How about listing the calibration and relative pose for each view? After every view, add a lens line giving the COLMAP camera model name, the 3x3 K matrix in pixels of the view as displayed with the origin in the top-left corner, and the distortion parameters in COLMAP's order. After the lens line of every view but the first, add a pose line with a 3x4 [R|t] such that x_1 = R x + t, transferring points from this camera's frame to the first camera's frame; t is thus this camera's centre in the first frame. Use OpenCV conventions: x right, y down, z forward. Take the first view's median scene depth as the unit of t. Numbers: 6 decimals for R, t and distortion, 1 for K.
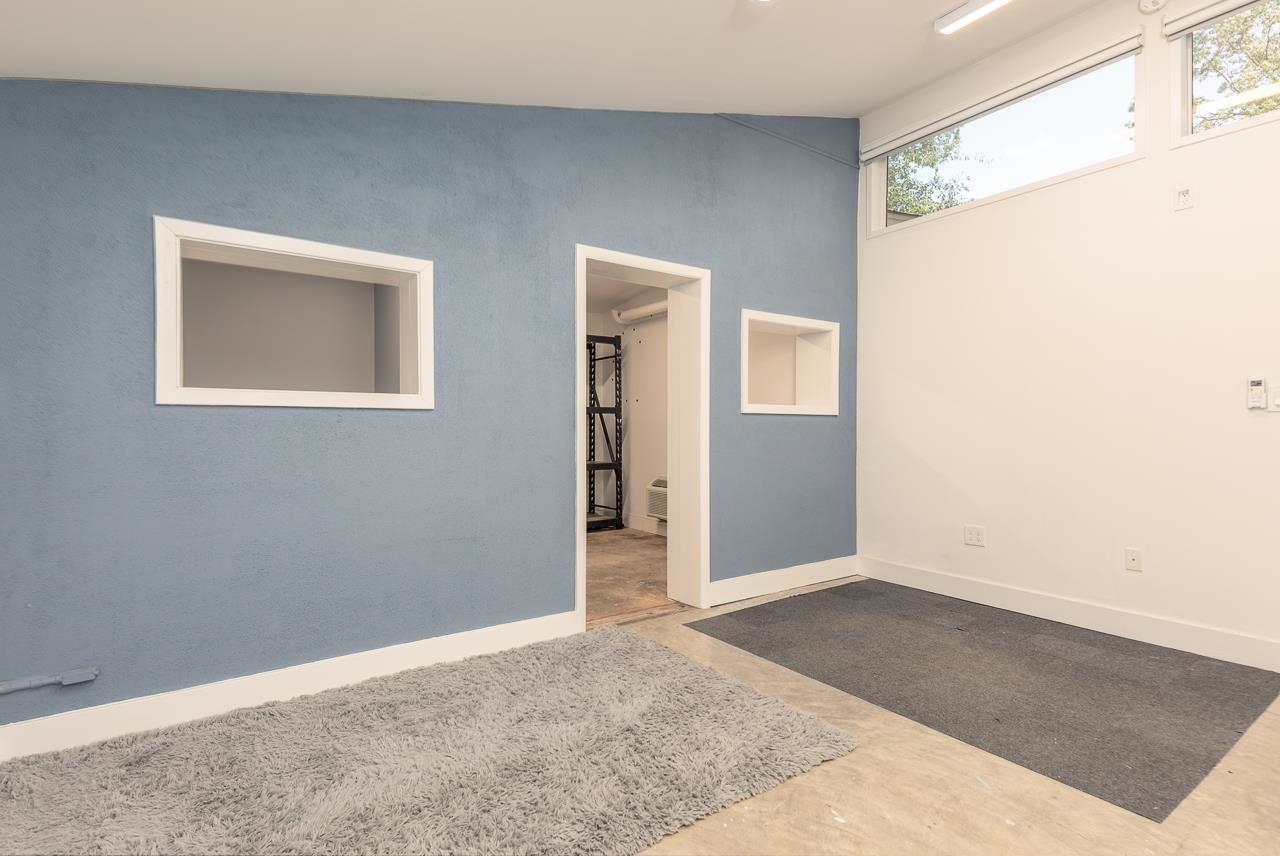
lens RADIAL K [[611.9, 0, 638.0], [0, 611.9, 426.4], [0, 0, 1]] dist [0.050950, -0.020719]
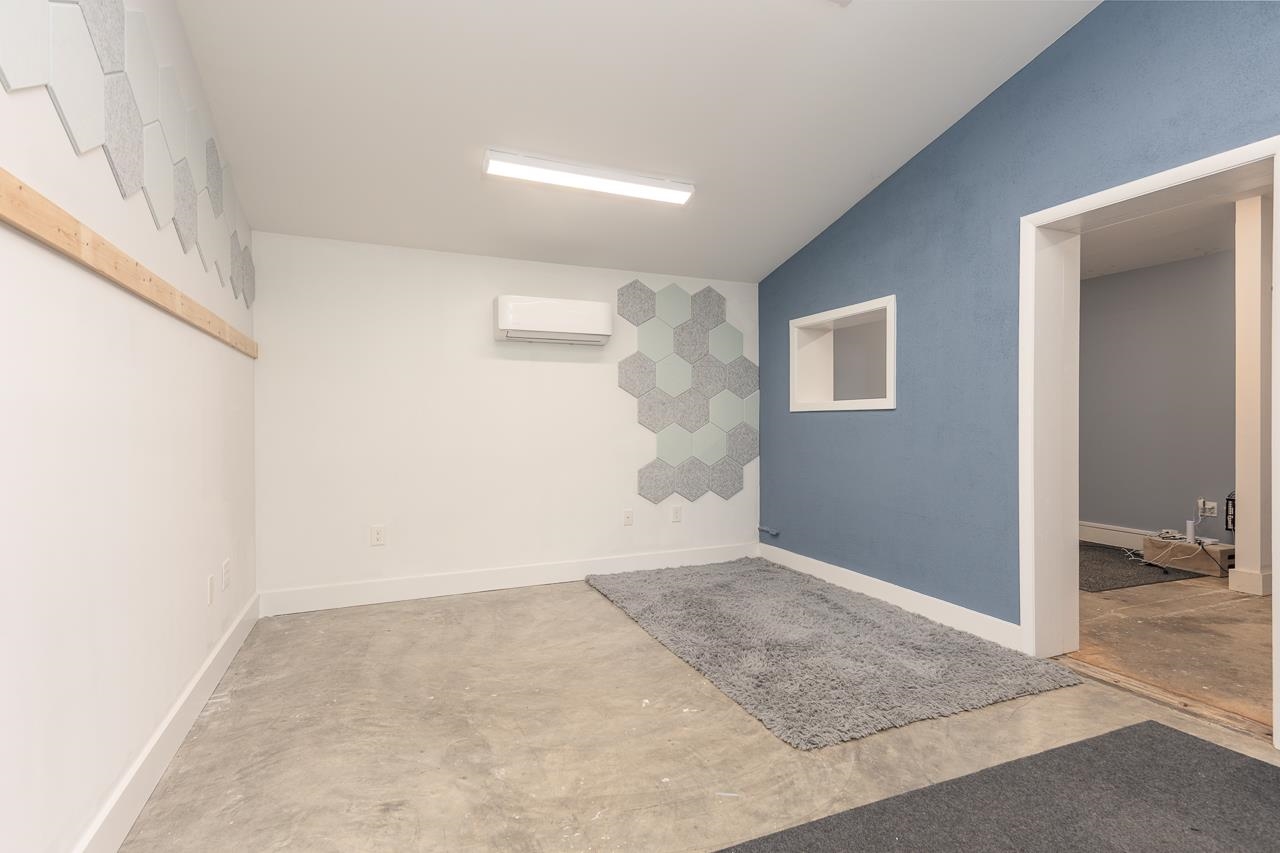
lens RADIAL K [[611.9, 0, 638.3], [0, 611.9, 424.3], [0, 0, 1]] dist [0.050950, -0.020719]
pose [[-0.203756, 0.003589, -0.979015, 1.064254], [0.001584, 0.999993, 0.003336, -0.000006], [0.979021, -0.000871, -0.203760, 0.749461]]
